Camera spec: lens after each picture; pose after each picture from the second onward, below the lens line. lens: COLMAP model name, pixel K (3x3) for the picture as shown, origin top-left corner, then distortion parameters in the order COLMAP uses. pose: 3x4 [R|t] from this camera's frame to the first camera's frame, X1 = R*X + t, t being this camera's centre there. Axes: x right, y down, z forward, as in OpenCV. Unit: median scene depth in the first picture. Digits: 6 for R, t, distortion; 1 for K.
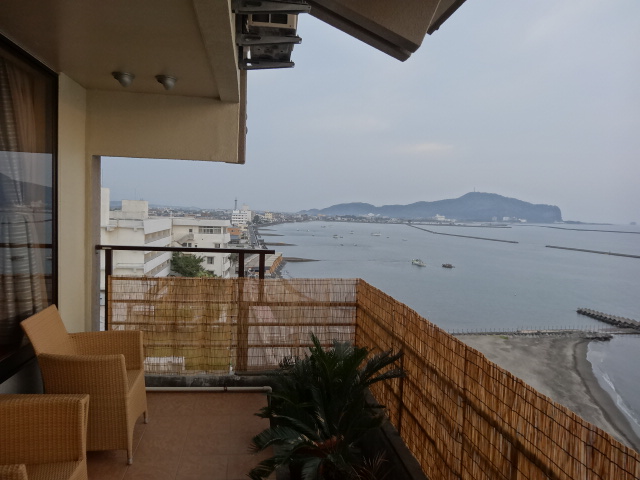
lens RADIAL K [[469.8, 0, 320.5], [0, 469.8, 241.1], [0, 0, 1]] dist [0.004555, -0.004354]
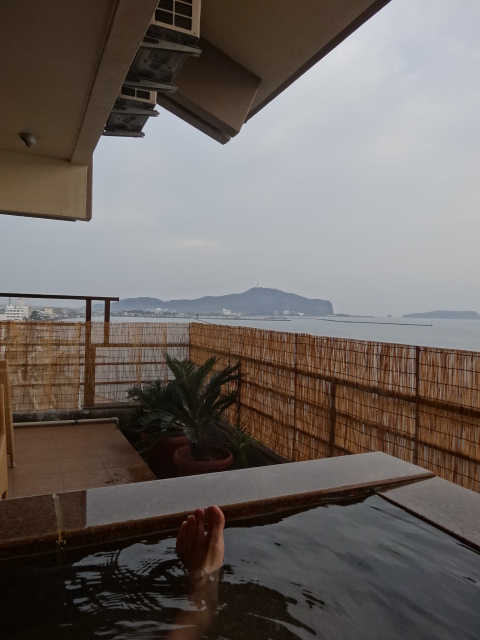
lens RADIAL K [[469.8, 0, 241.2], [0, 469.8, 319.9], [0, 0, 1]] dist [0.004555, -0.004354]
pose [[0.960959, -0.013139, 0.276380, -0.135312], [0.022427, 0.999284, -0.030473, 0.121834], [-0.275781, 0.035482, 0.960565, -0.182210]]
